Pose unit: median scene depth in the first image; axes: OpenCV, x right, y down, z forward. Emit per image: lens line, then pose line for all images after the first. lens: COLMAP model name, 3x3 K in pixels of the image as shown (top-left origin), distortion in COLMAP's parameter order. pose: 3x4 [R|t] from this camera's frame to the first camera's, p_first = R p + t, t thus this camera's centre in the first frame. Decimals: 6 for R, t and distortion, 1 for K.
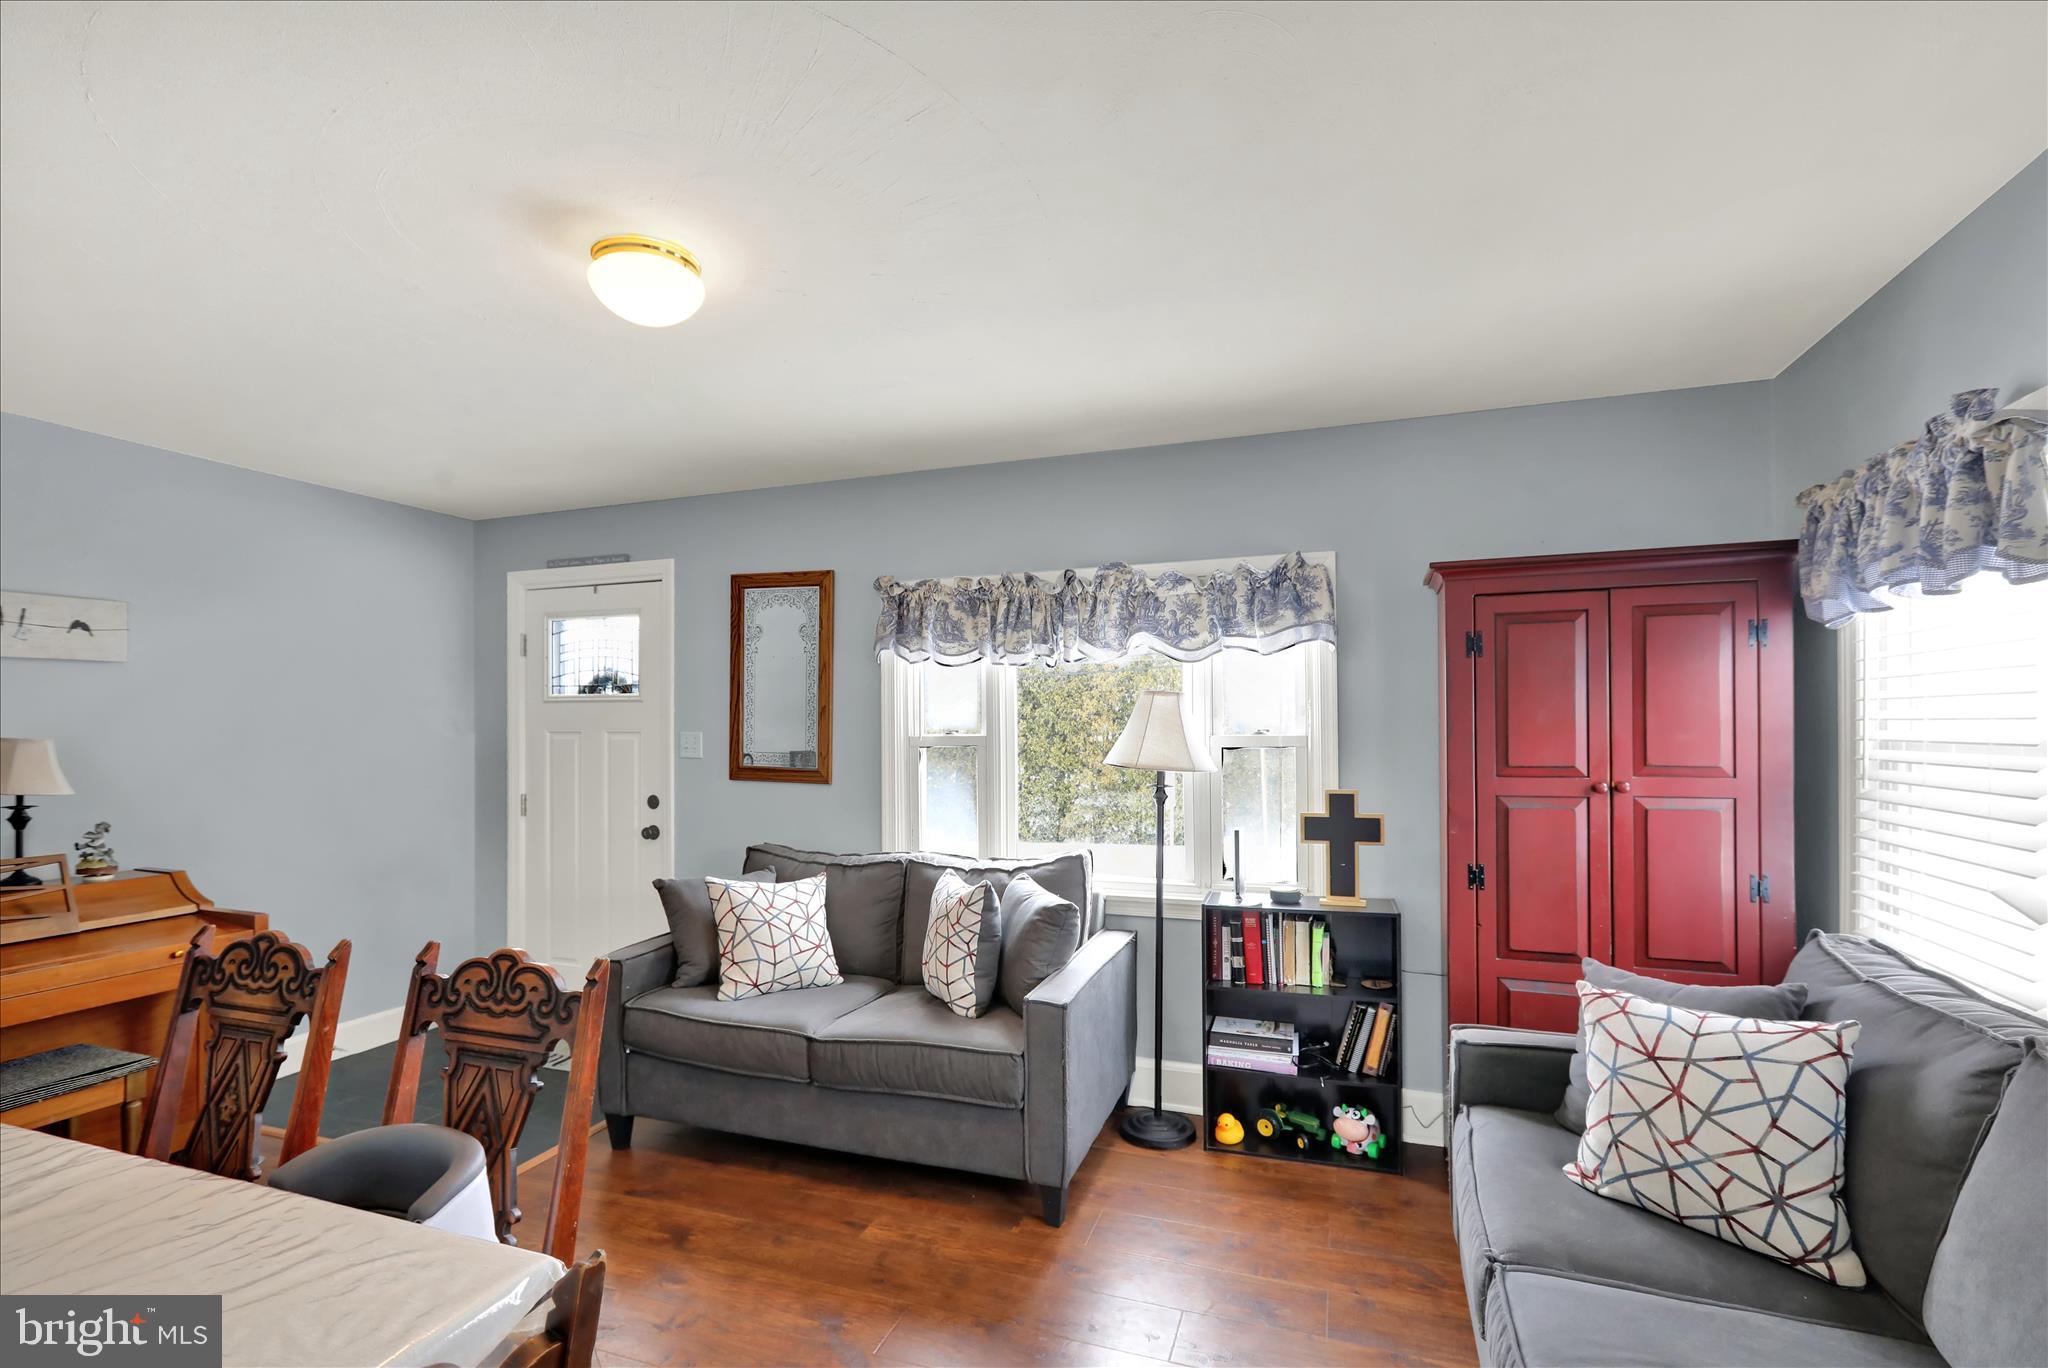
lens RADIAL K [[941.4, 0, 1015.4], [0, 941.4, 721.5], [0, 0, 1]] dist [-0.002478, -0.000450]
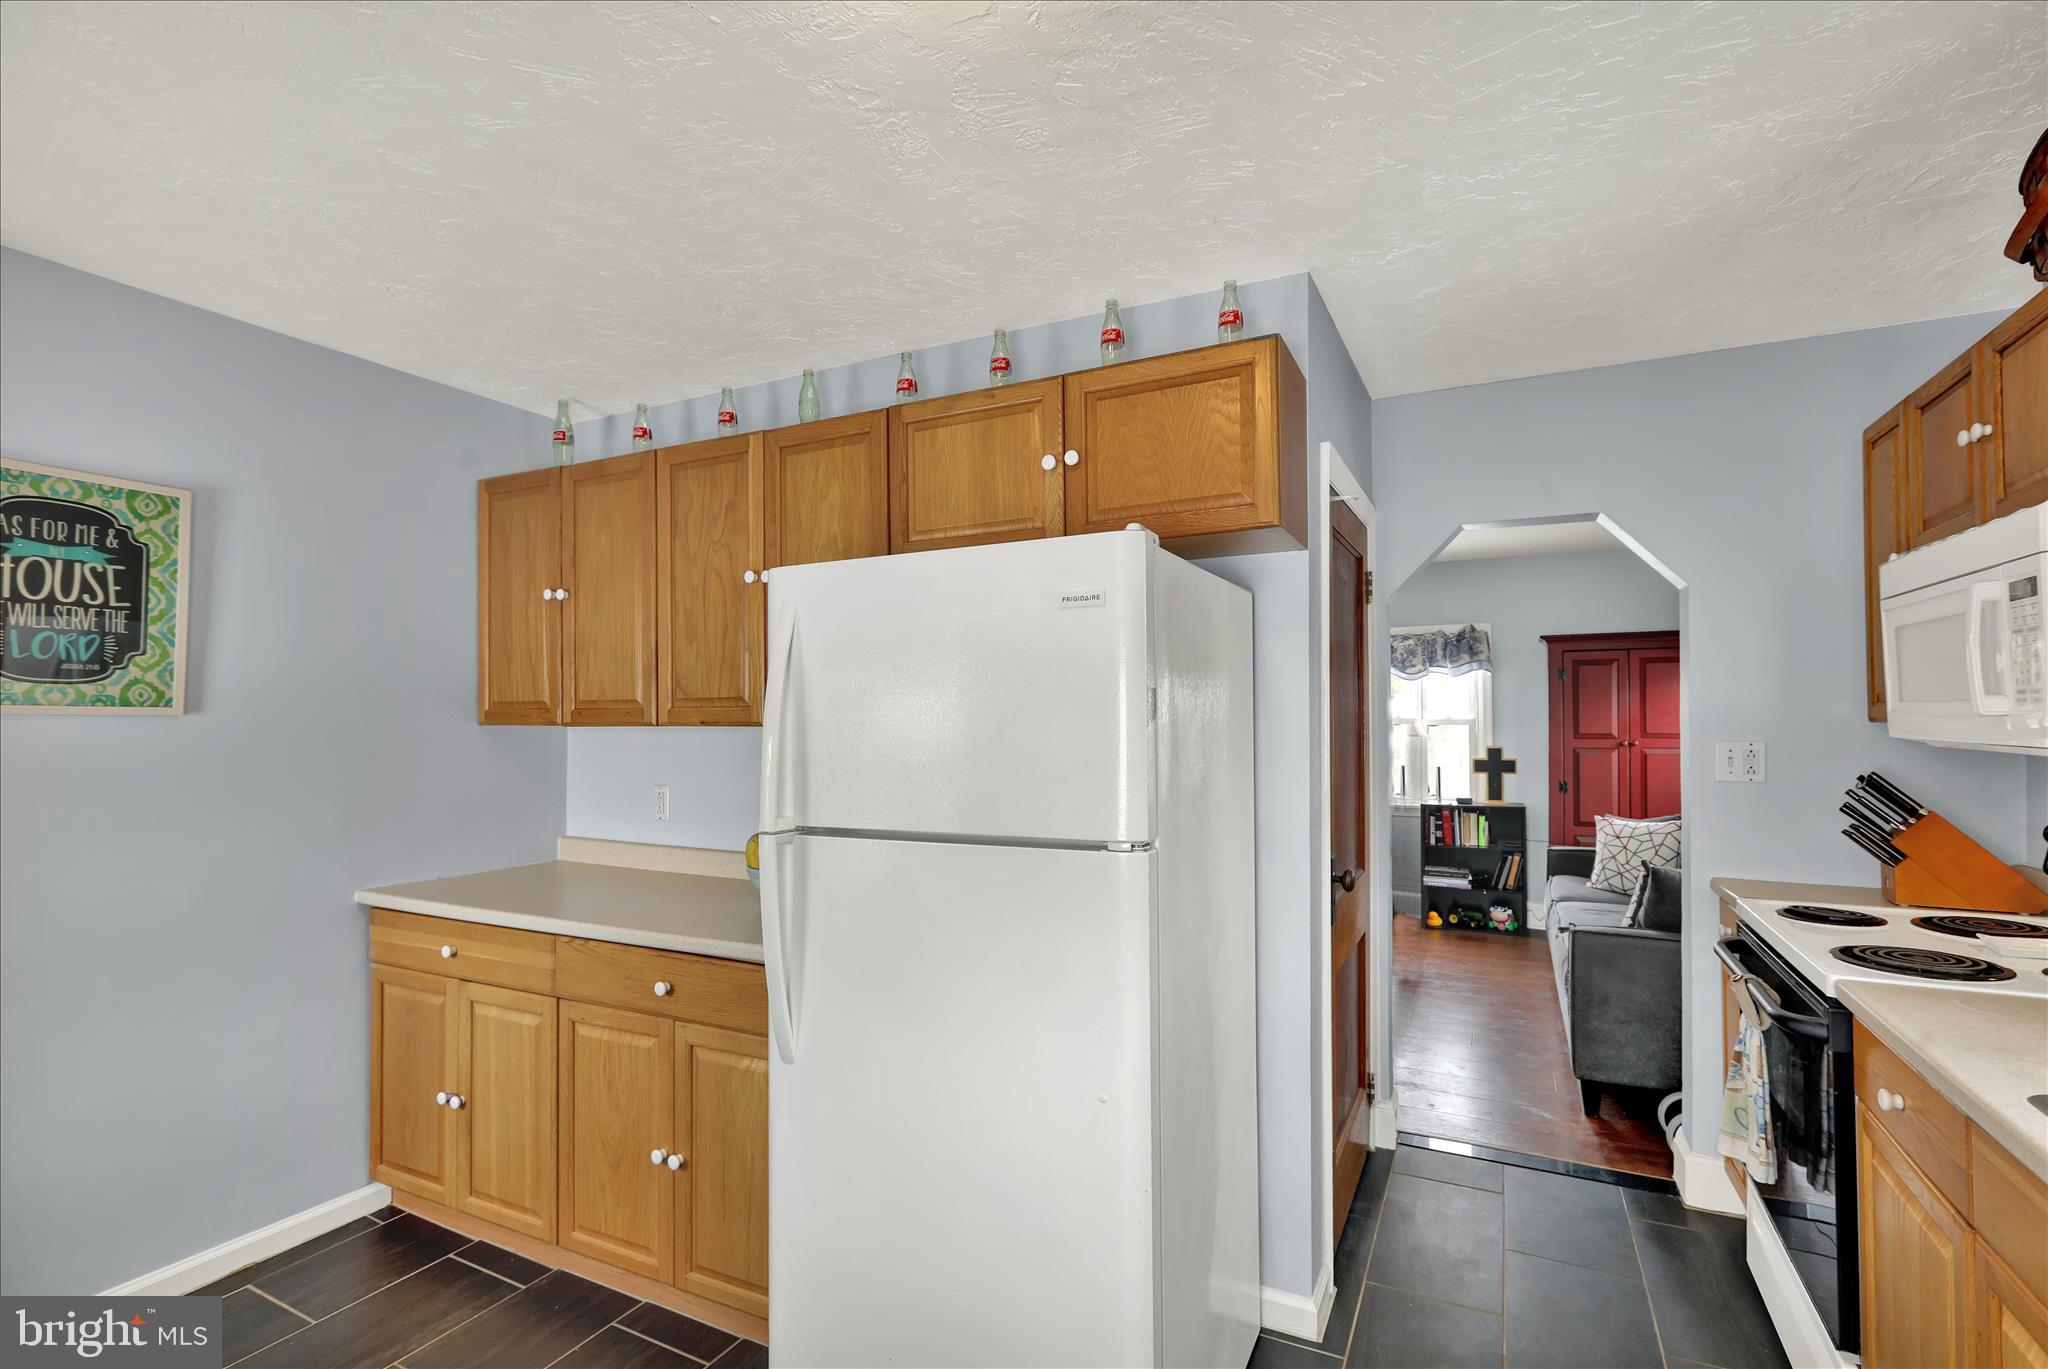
lens RADIAL K [[941.4, 0, 1035.1], [0, 941.4, 702.8], [0, 0, 1]] dist [-0.002478, -0.000450]
pose [[0.993703, 0.003598, -0.111984, -0.388184], [-0.004306, 0.999972, -0.006087, -0.002560], [0.111959, 0.006531, 0.993691, -1.063755]]
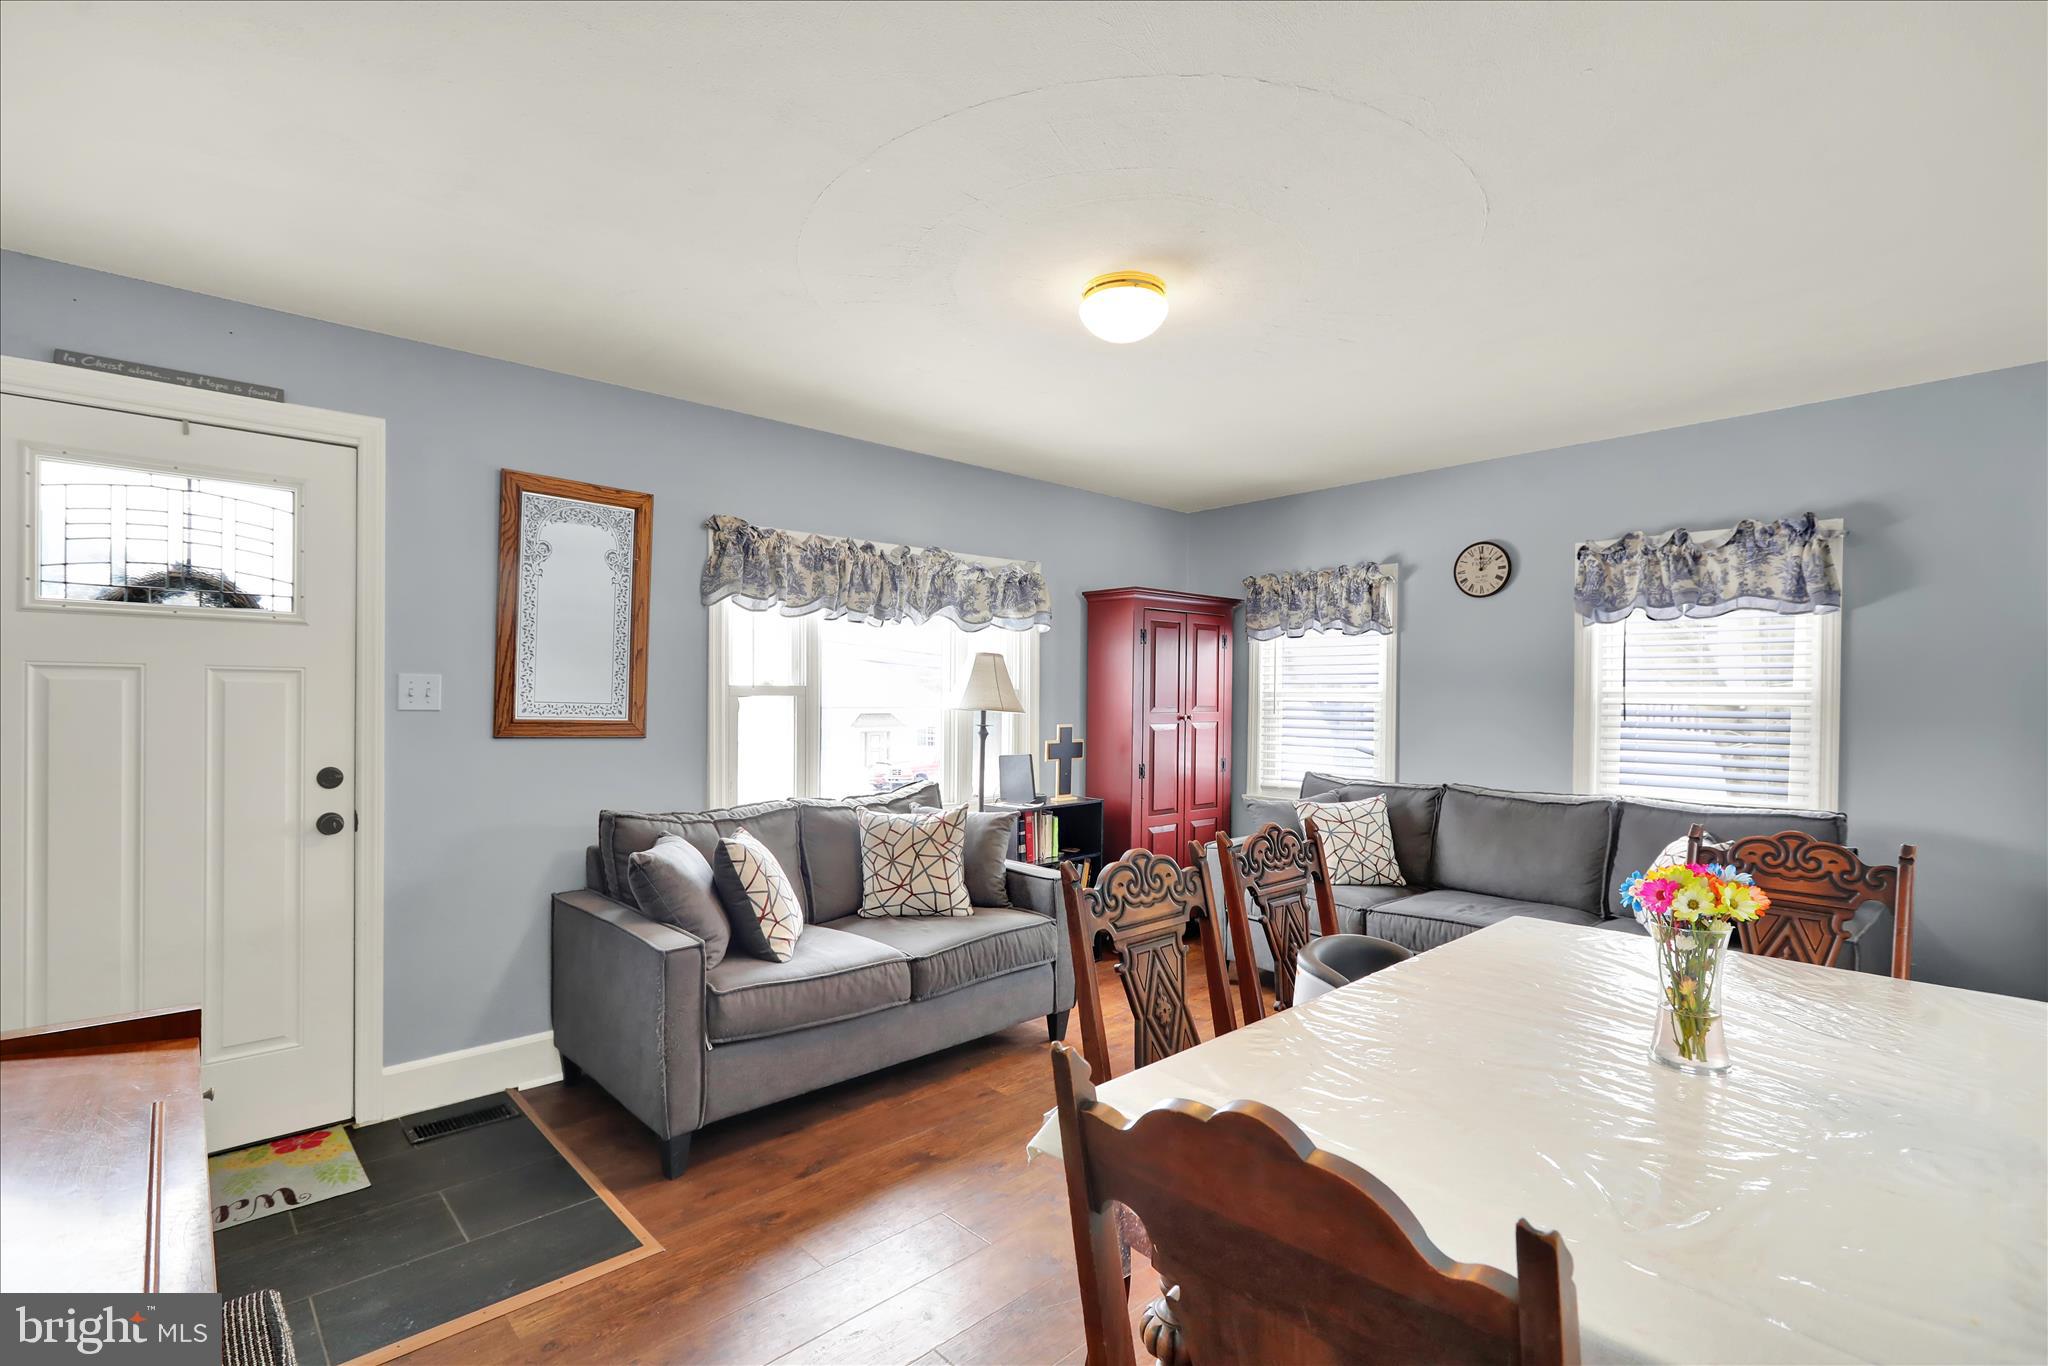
lens RADIAL K [[941.4, 0, 1028.8], [0, 941.4, 697.3], [0, 0, 1]] dist [-0.002478, -0.000450]
pose [[0.450488, 0.008211, 0.892745, -1.035847], [-0.014369, 0.999895, -0.001946, 0.031788], [-0.892667, -0.011952, 0.450558, 0.363948]]
